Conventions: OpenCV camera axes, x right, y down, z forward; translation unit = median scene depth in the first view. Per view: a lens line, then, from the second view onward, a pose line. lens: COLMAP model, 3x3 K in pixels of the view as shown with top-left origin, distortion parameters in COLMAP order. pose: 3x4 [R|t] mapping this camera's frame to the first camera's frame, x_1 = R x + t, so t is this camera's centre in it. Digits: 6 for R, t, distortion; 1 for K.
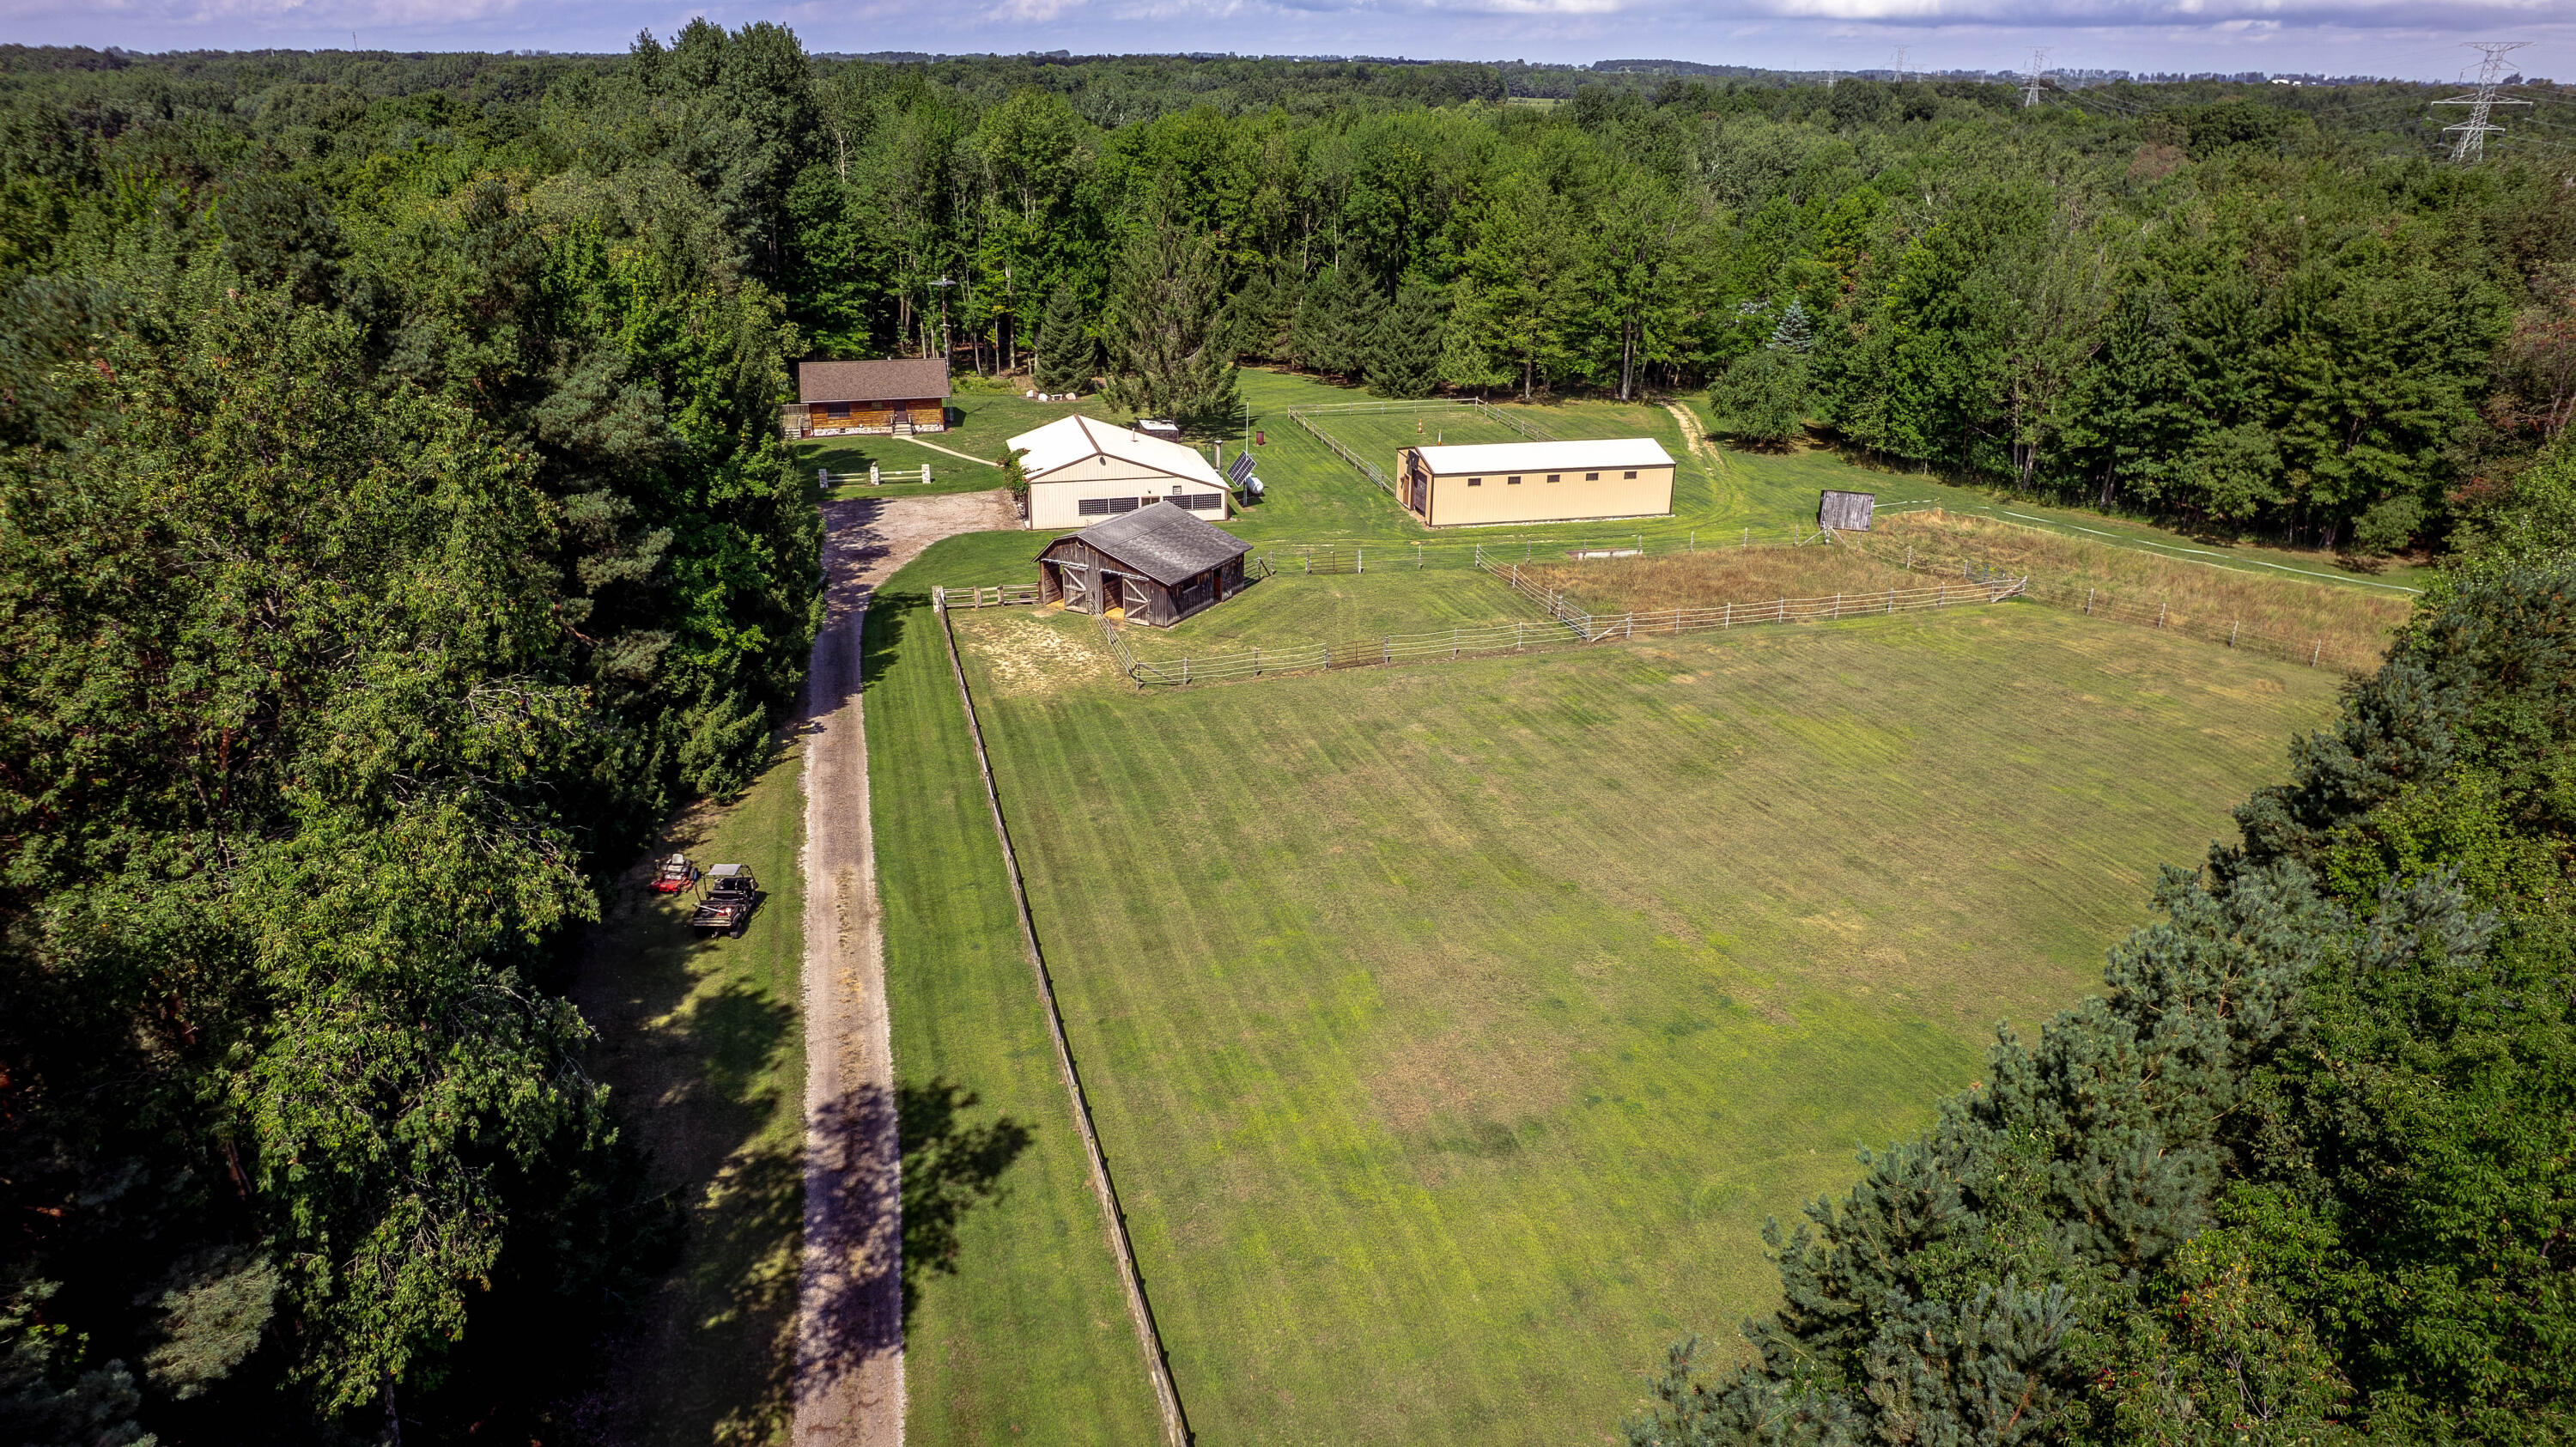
lens RADIAL K [[1653.8, 0, 1277.3], [0, 1653.8, 765.0], [0, 0, 1]] dist [-0.065390, 0.055528]
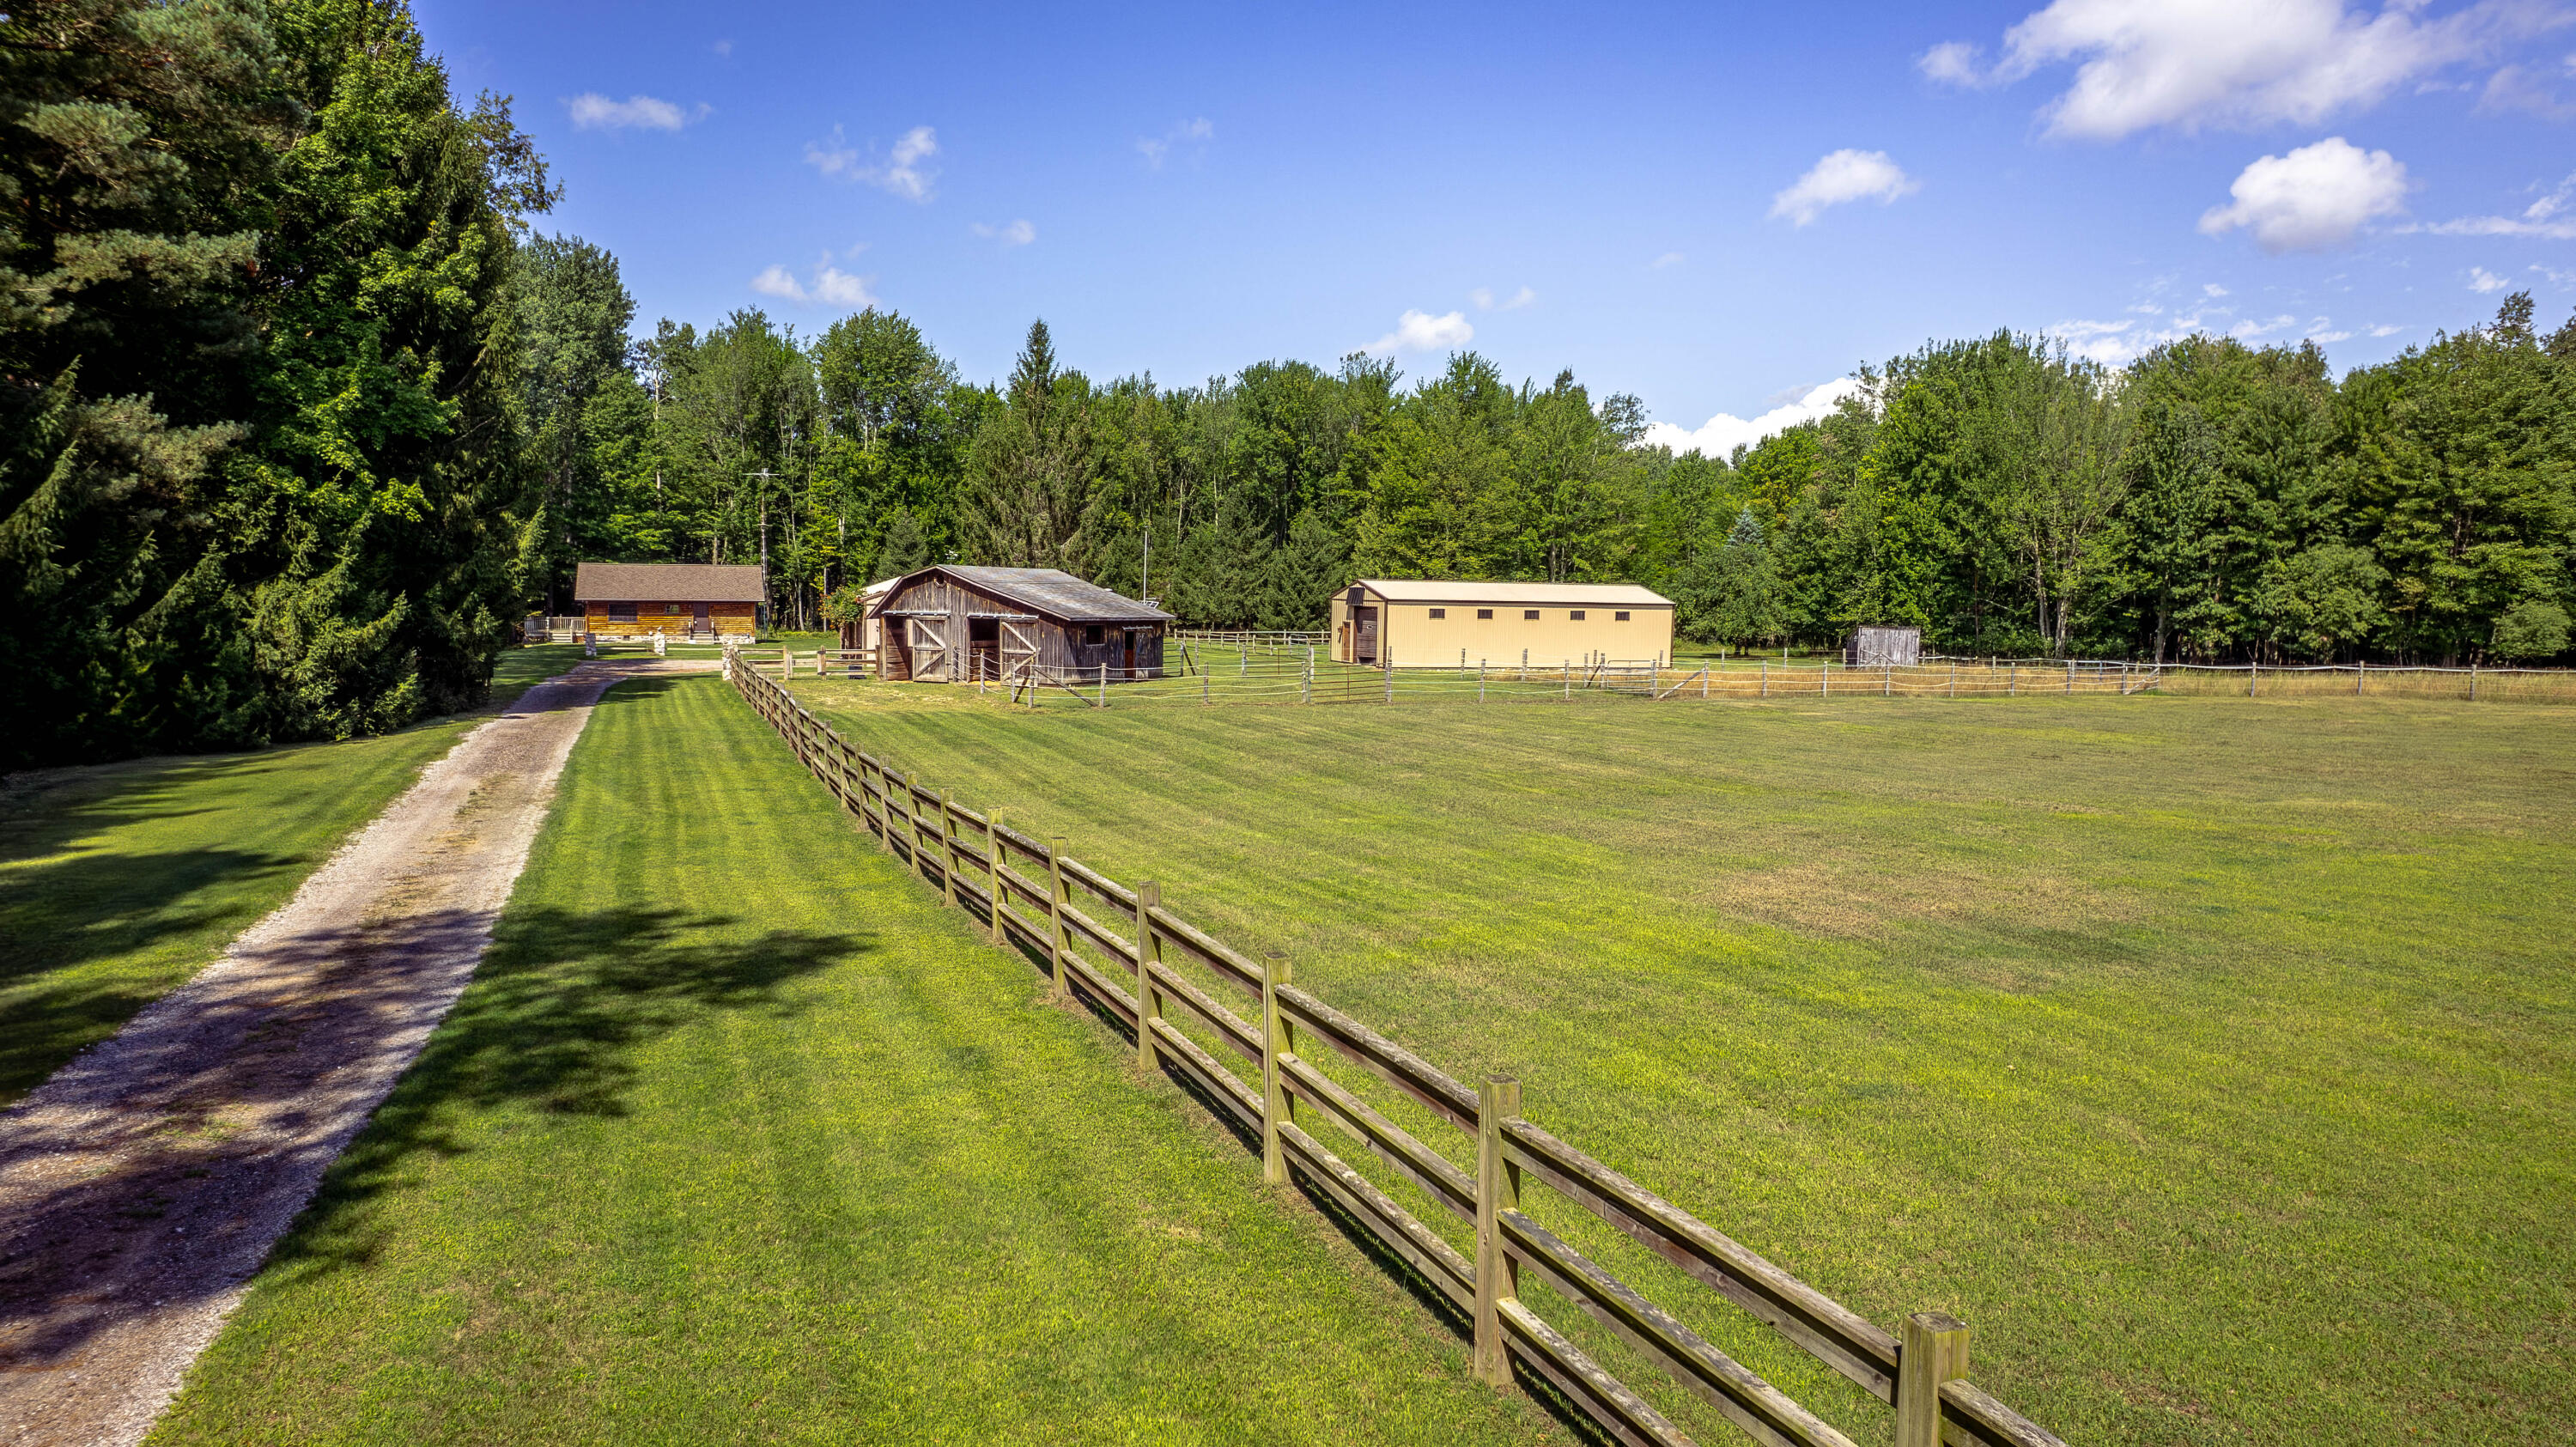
lens RADIAL K [[1653.8, 0, 1277.3], [0, 1653.8, 765.0], [0, 0, 1]] dist [-0.065390, 0.055528]
pose [[0.994087, -0.006633, 0.108381, -0.038649], [0.038404, 0.955094, -0.293804, 0.114738], [-0.101565, 0.296229, 0.949702, 0.246985]]
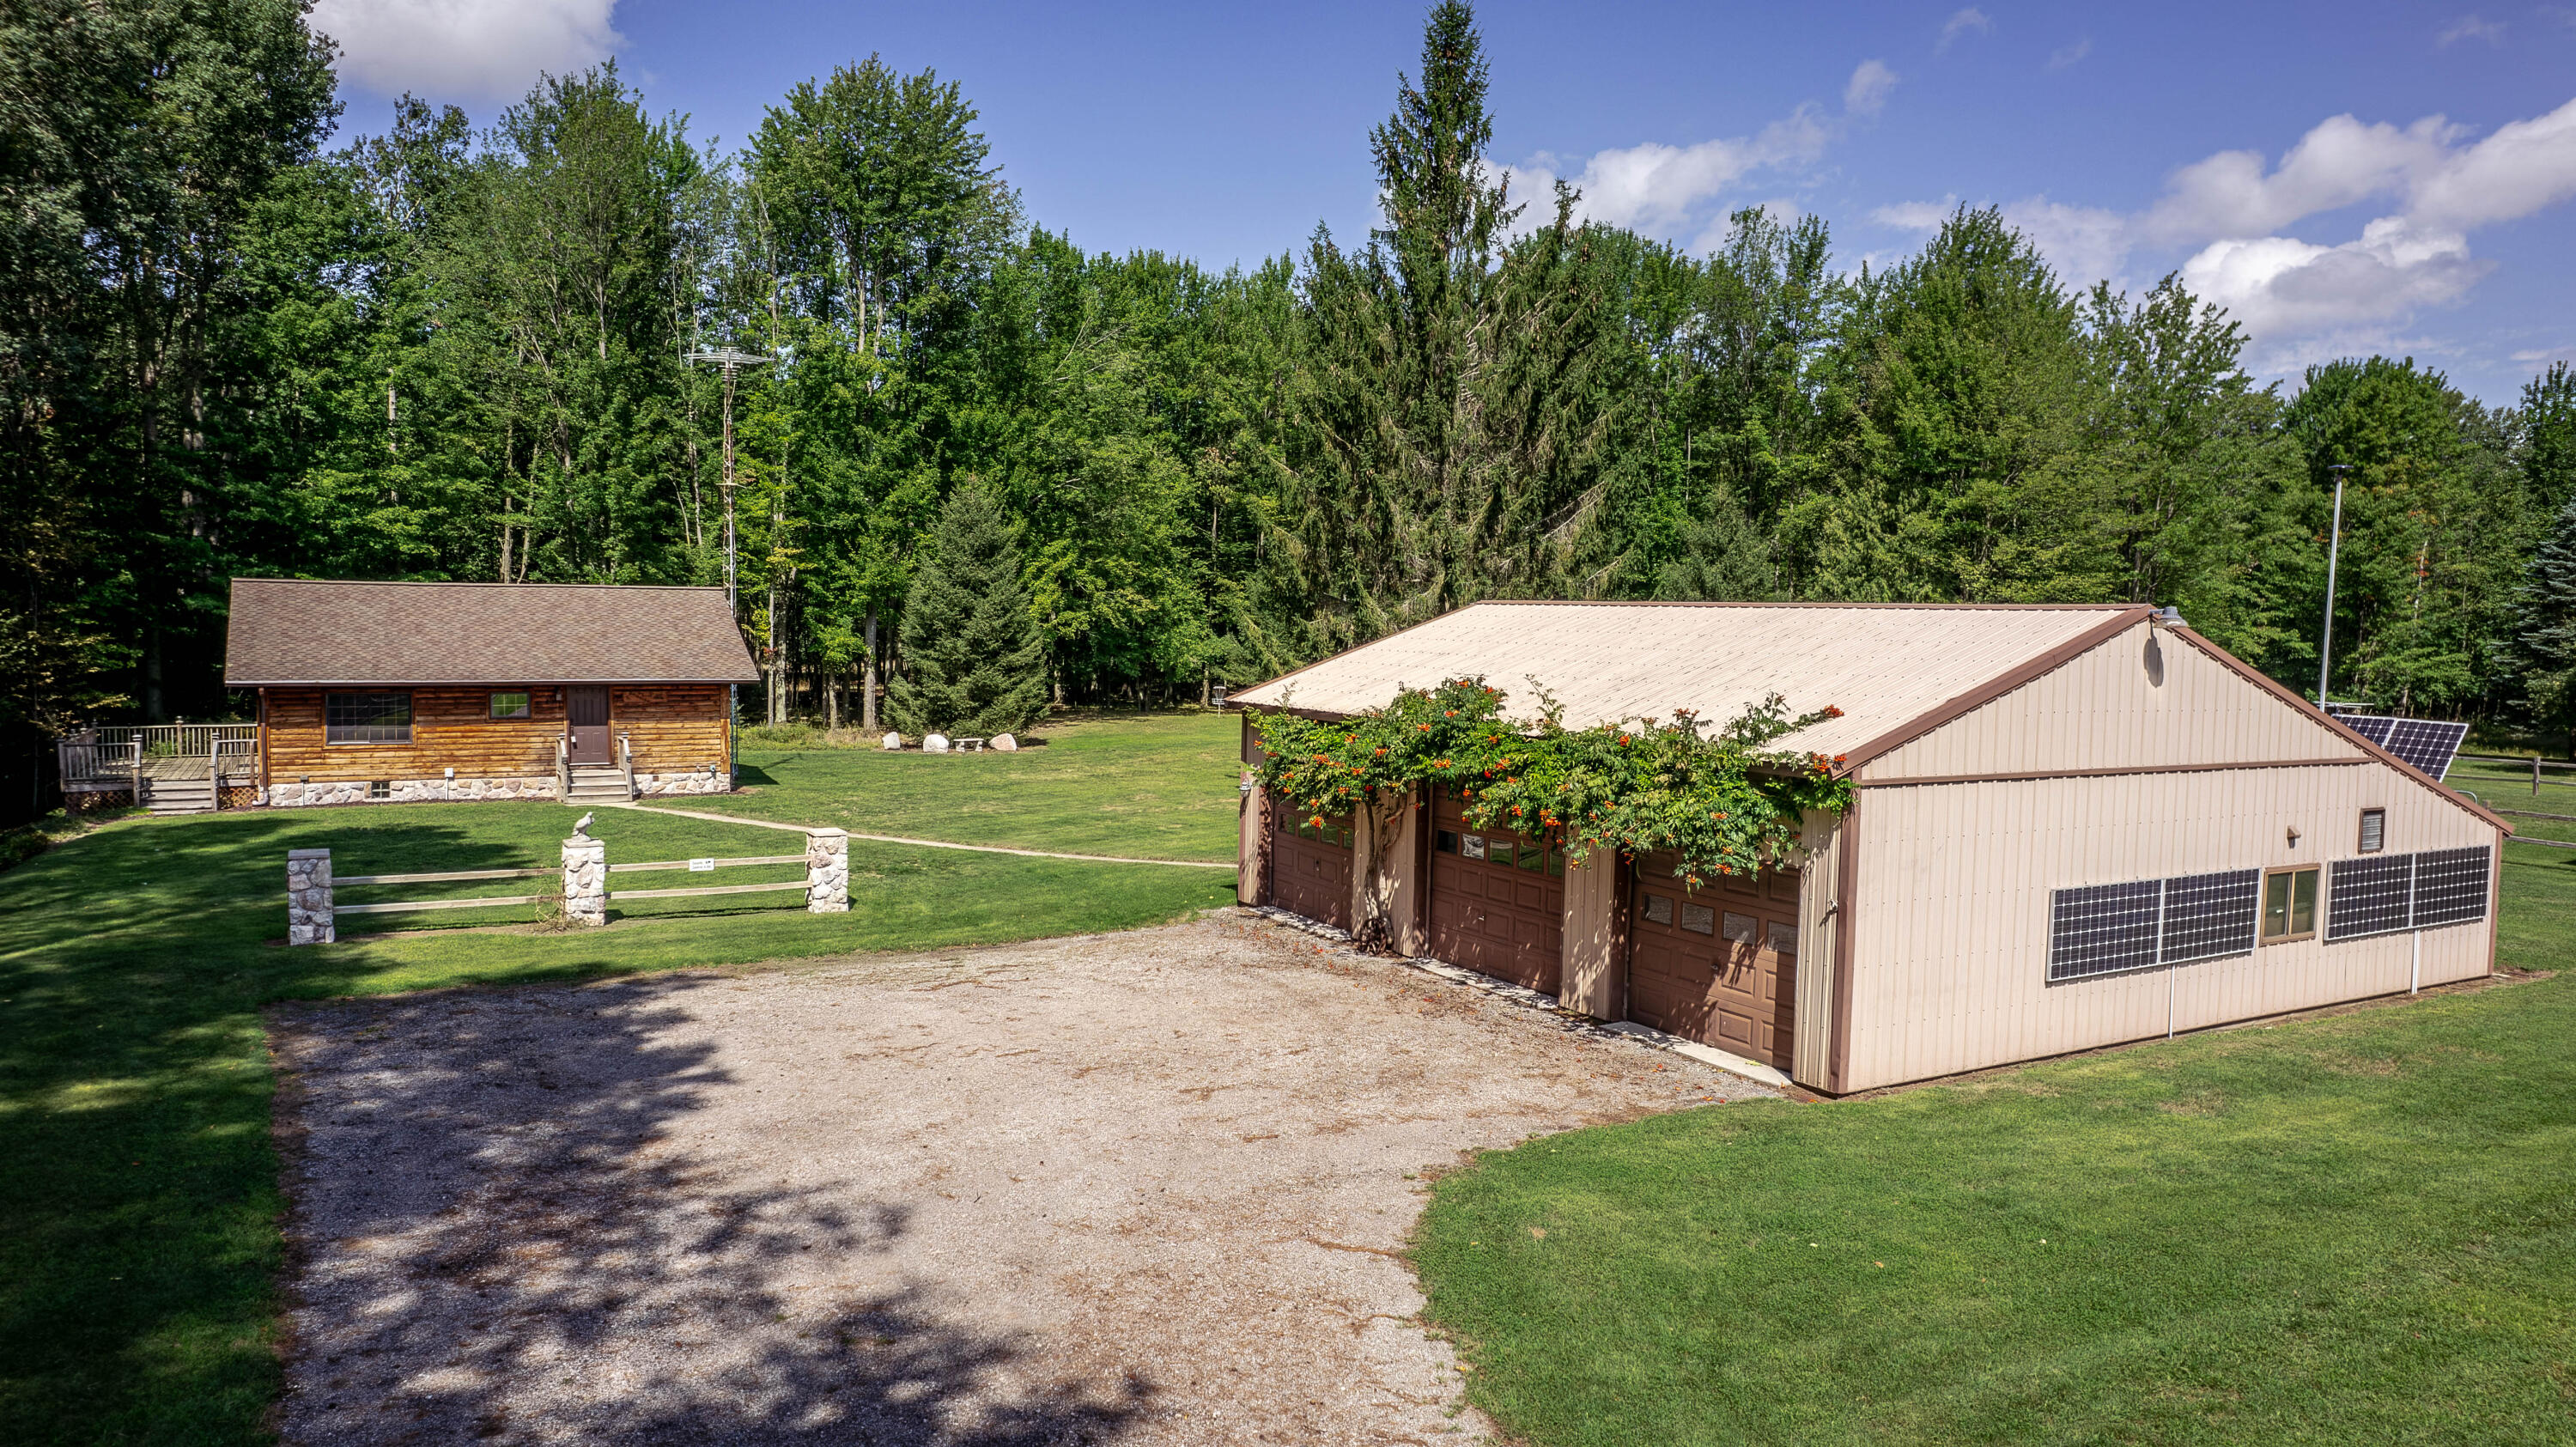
lens RADIAL K [[1653.8, 0, 1277.3], [0, 1653.8, 765.0], [0, 0, 1]] dist [-0.065390, 0.055528]
pose [[0.959948, -0.020596, 0.279419, -0.212906], [0.105436, 0.950539, -0.292161, -0.118032], [-0.259582, 0.309921, 0.914640, 0.767099]]
